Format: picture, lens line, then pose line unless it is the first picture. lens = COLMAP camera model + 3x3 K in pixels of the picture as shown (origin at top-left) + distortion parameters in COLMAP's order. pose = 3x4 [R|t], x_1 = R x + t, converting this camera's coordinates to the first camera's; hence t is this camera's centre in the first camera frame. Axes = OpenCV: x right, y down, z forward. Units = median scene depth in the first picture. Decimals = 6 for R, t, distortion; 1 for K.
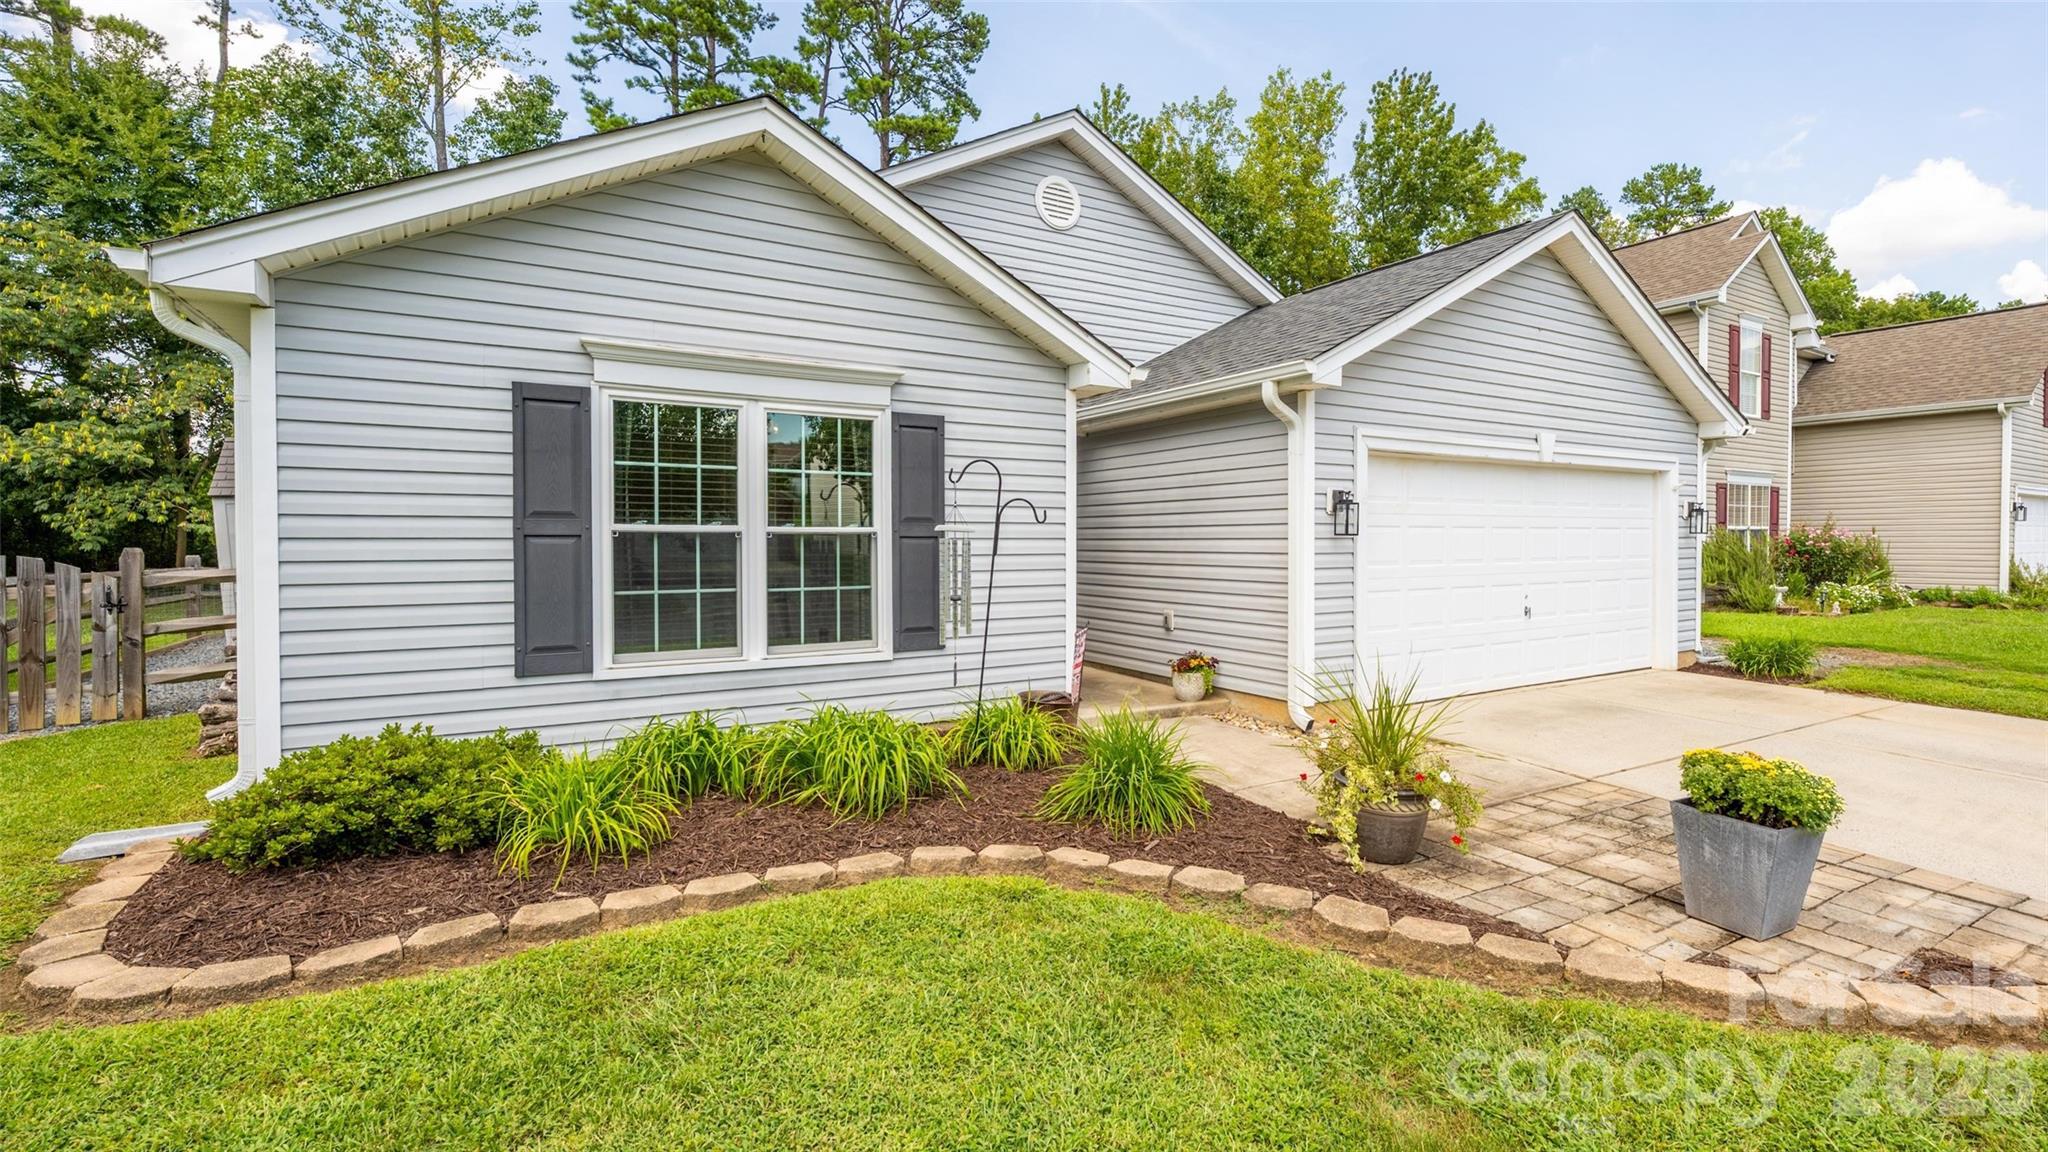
lens RADIAL K [[902.2, 0, 1068.5], [0, 902.2, 540.8], [0, 0, 1]] dist [-0.003207, 0.000195]
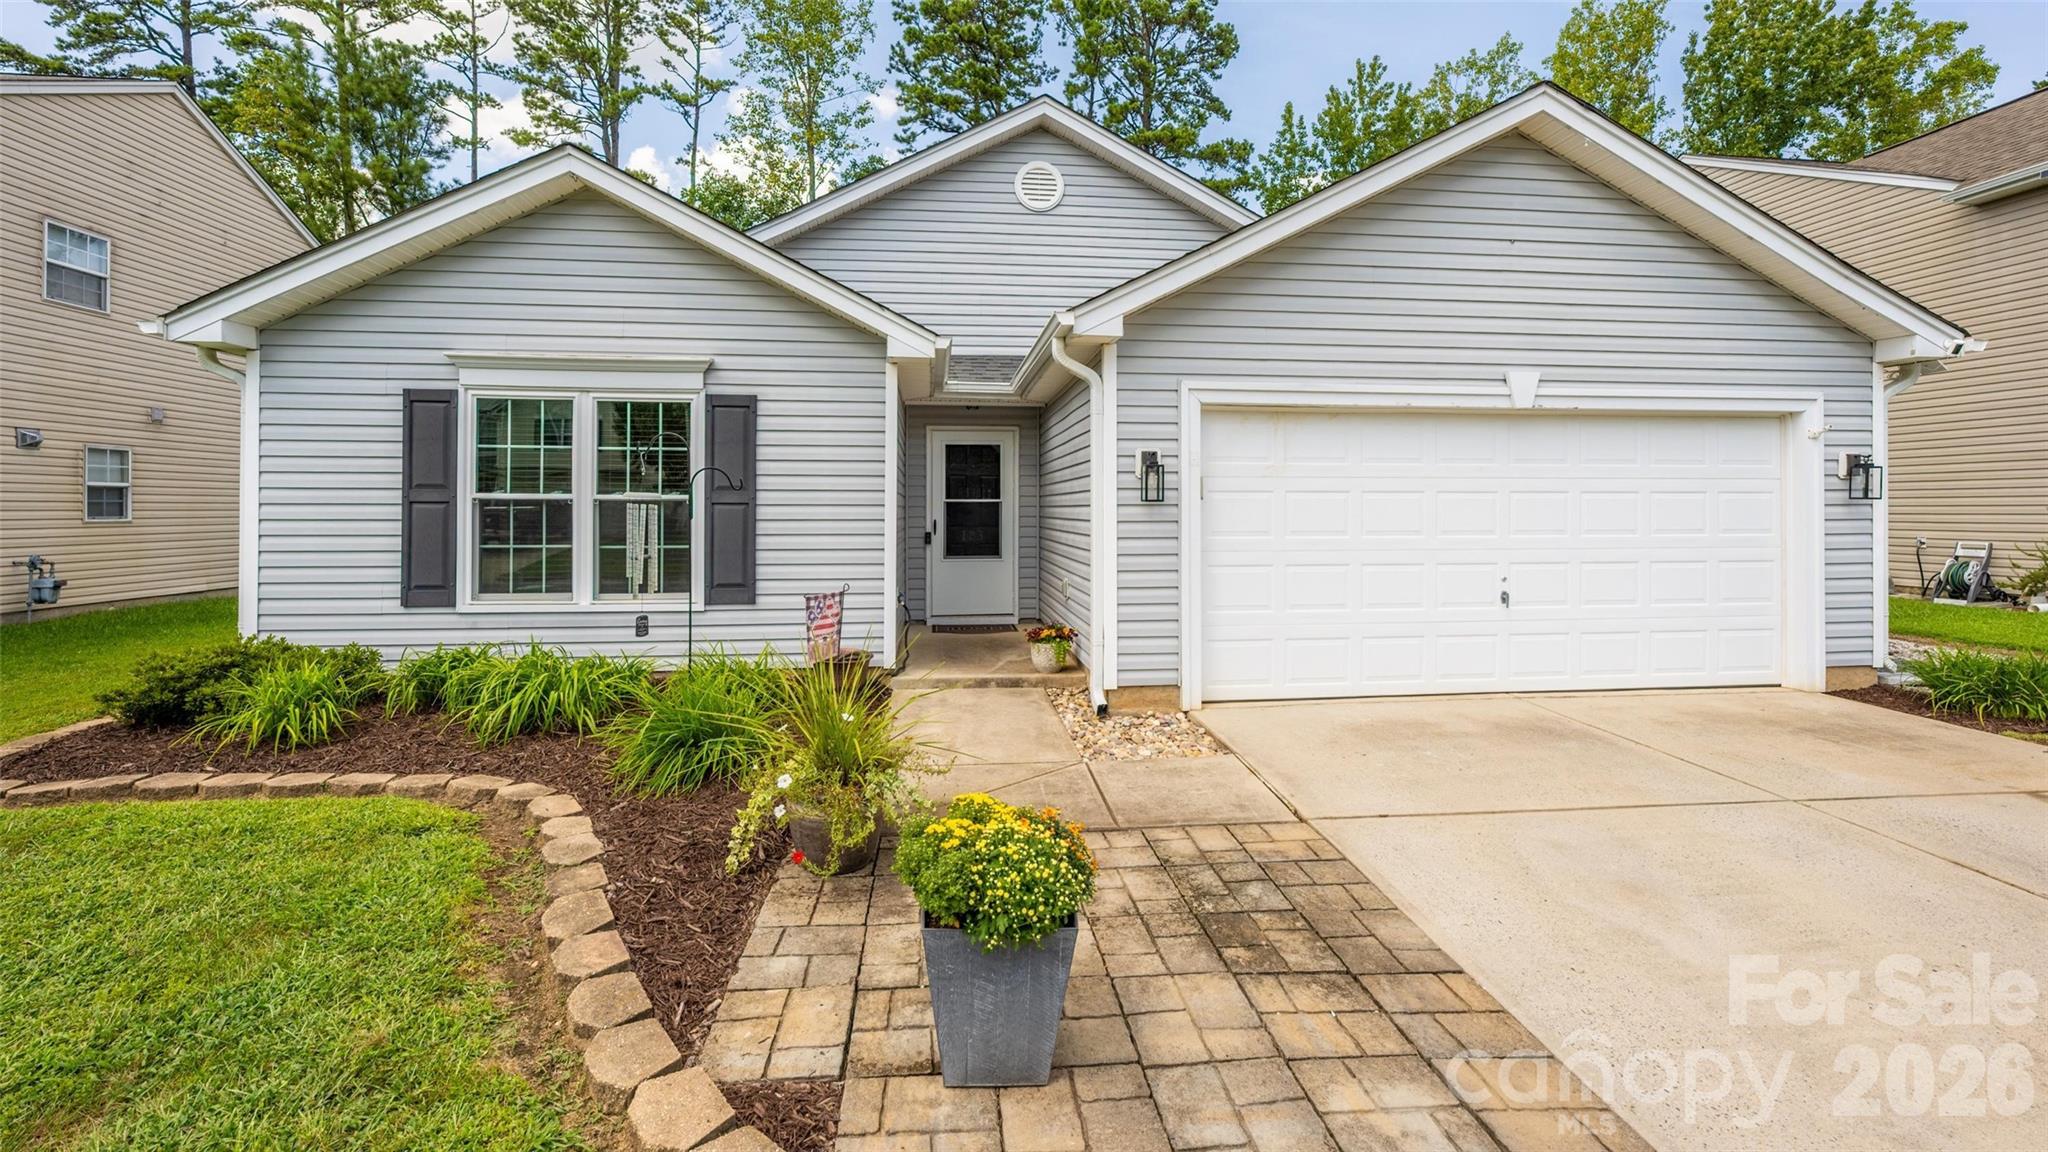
lens RADIAL K [[797.6, 0, 1022.4], [0, 797.6, 495.4], [0, 0, 1]] dist [-0.006311, 0.001008]
pose [[0.902913, -0.004428, -0.429800, 0.528309], [-0.002651, 0.999871, -0.015870, 0.000582], [0.429814, 0.015469, 0.902785, 0.227568]]
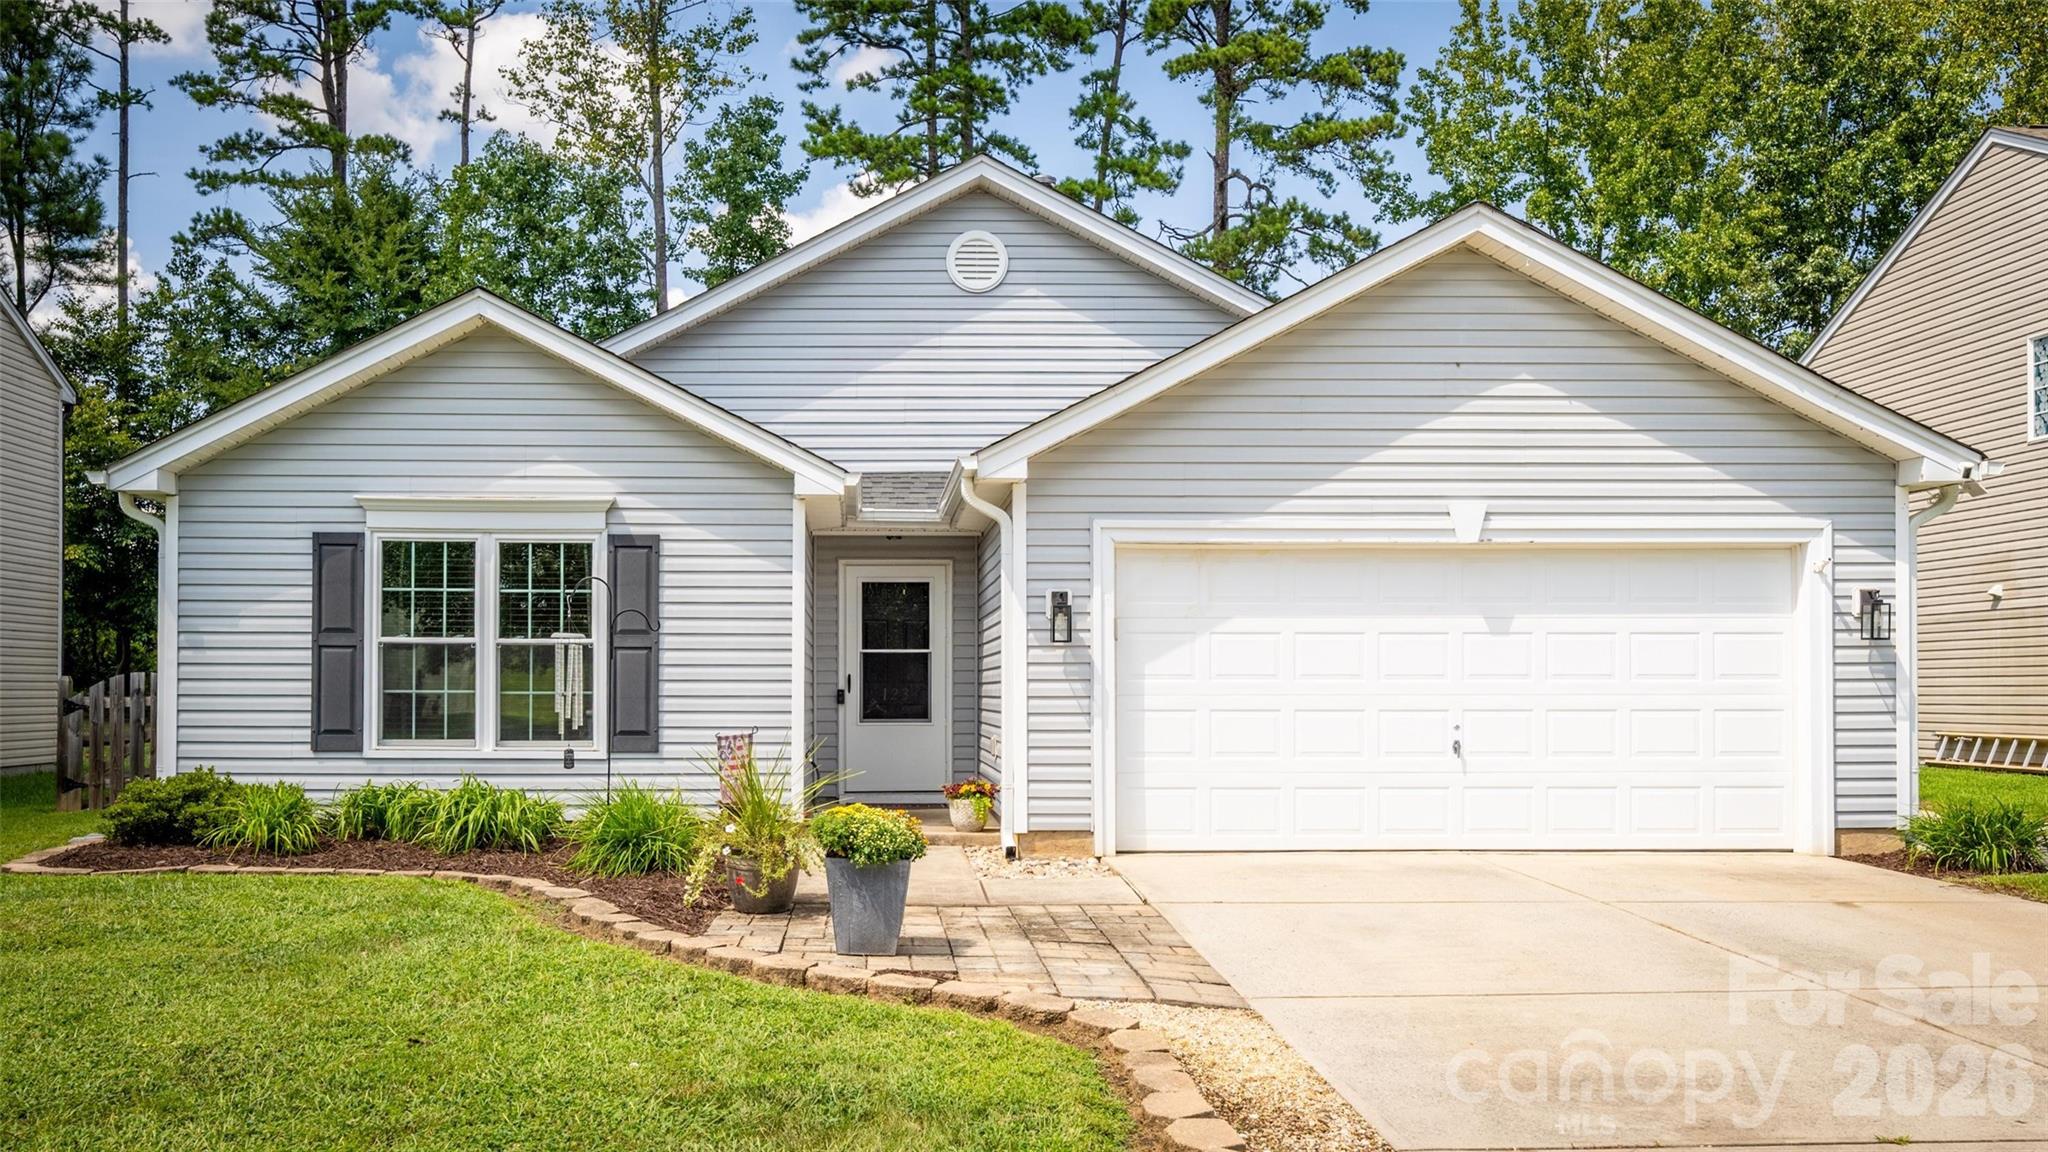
lens RADIAL K [[1509.2, 0, 899.1], [0, 1509.2, 651.6], [0, 0, 1]] dist [0.004327, 0.000061]
pose [[0.862224, -0.010721, -0.506413, 0.916705], [-0.003071, 0.999647, -0.026391, 0.042265], [0.506517, 0.024310, 0.861887, -0.359296]]
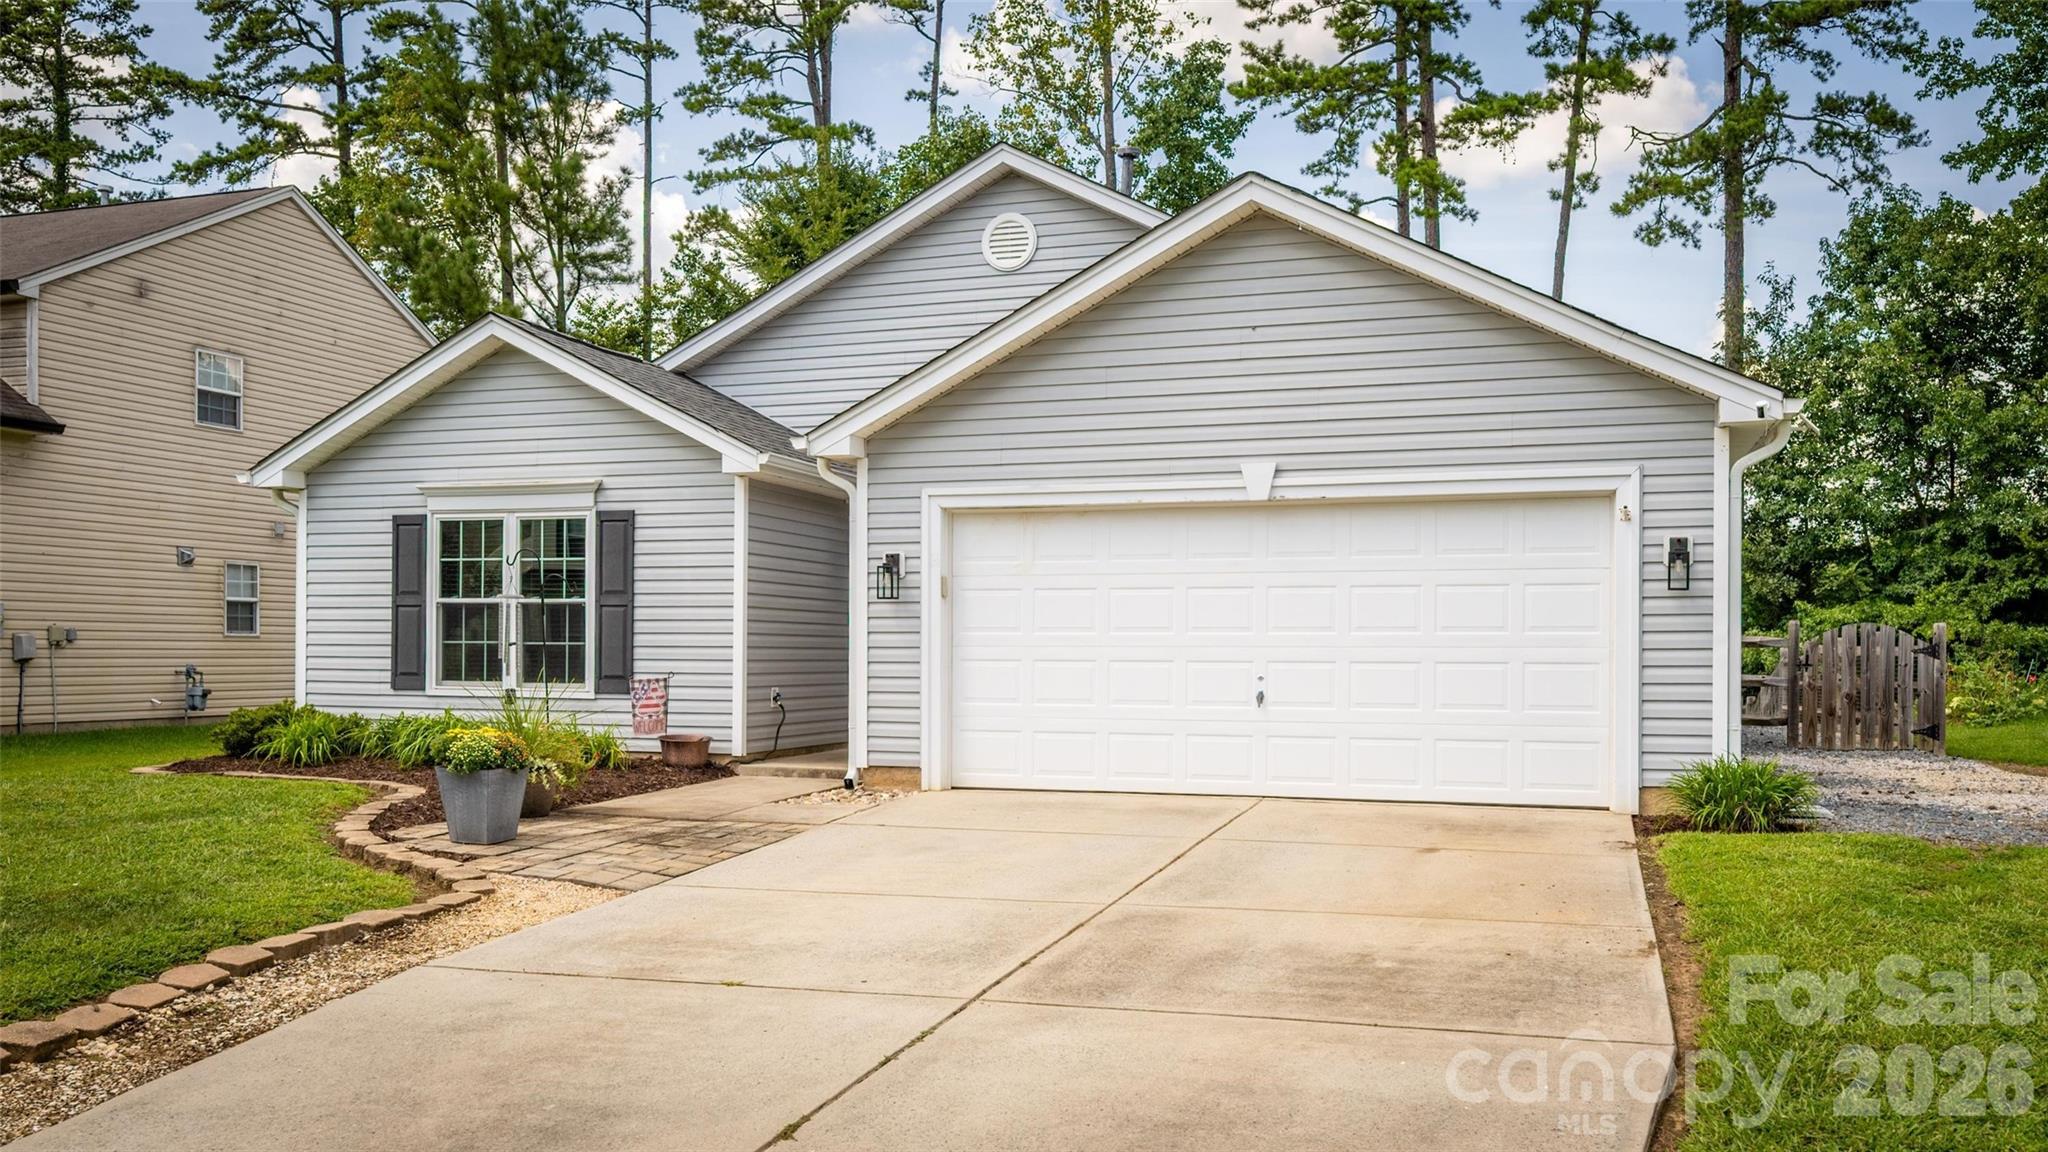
lens RADIAL K [[1593.2, 0, 1019.5], [0, 1593.2, 619.9], [0, 0, 1]] dist [0.004420, -0.002300]
pose [[0.647638, -0.008691, -0.761899, 1.735423], [-0.006207, 0.999842, -0.016682, 0.045174], [0.761923, 0.015533, 0.647481, -0.031693]]
